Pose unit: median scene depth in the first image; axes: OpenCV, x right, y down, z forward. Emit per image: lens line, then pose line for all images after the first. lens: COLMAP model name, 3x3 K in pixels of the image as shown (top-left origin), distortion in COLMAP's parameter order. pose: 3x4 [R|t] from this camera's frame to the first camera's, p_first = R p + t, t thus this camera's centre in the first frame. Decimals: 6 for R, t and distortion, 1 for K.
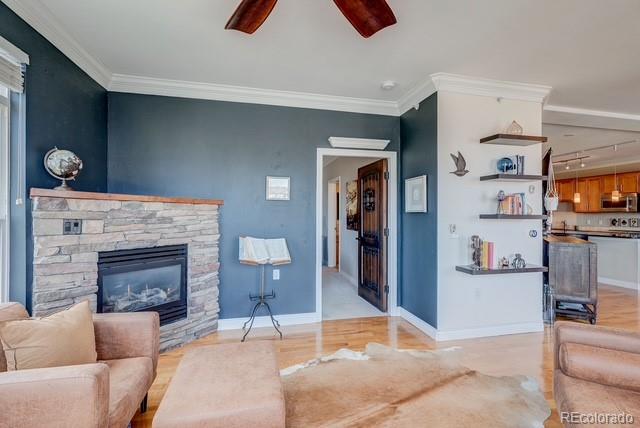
lens RADIAL K [[297.4, 0, 321.8], [0, 297.4, 213.1], [0, 0, 1]] dist [0.000312, -0.000170]
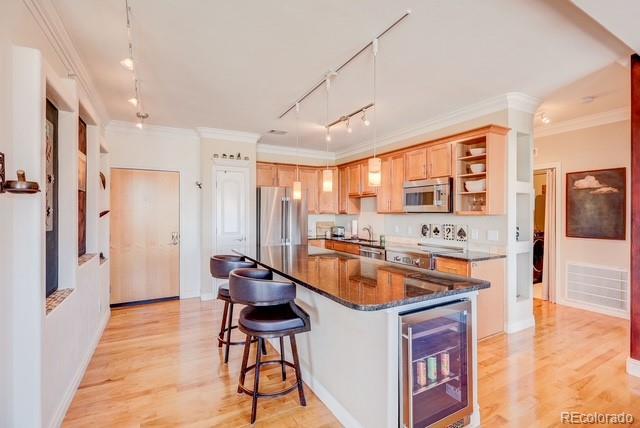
lens RADIAL K [[297.4, 0, 326.3], [0, 297.4, 216.0], [0, 0, 1]] dist [0.000312, -0.000170]
pose [[0.957281, -0.002073, 0.289153, 0.630381], [0.000270, 0.999980, 0.006273, -0.001185], [-0.289161, -0.005927, 0.957262, 0.498425]]
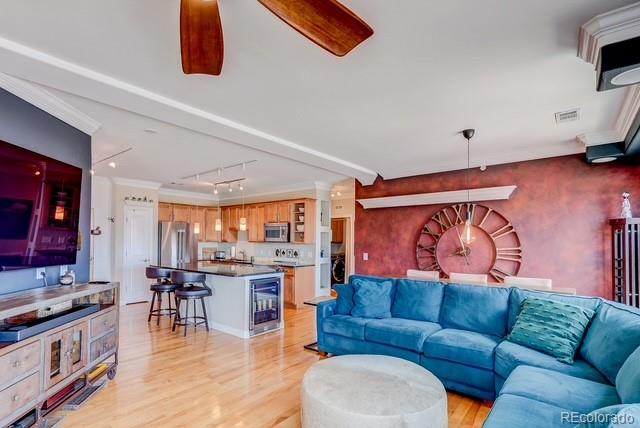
lens RADIAL K [[310.2, 0, 326.1], [0, 310.2, 239.3], [0, 0, 1]] dist [0.000567, -0.000762]
pose [[0.778688, 0.011346, 0.627308, 0.479962], [-0.009485, 0.999935, -0.006312, -0.007549], [-0.627339, -0.001034, 0.778745, 0.127270]]
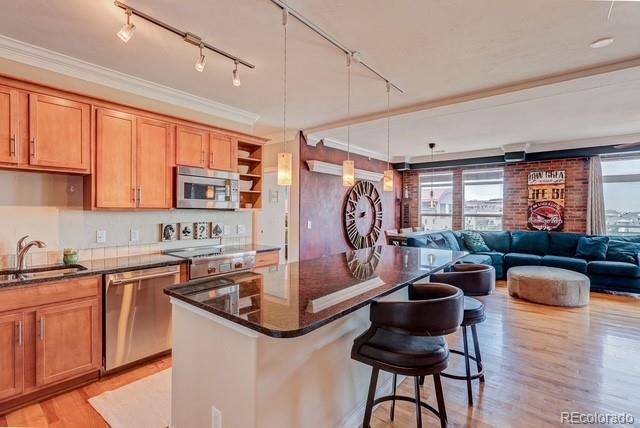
lens RADIAL K [[297.4, 0, 325.7], [0, 297.4, 210.4], [0, 0, 1]] dist [0.000312, -0.000170]
pose [[-0.611249, -0.000847, 0.791438, 0.496232], [-0.003722, 0.999991, -0.001805, -0.001196], [-0.791429, -0.004049, -0.611247, 1.083407]]
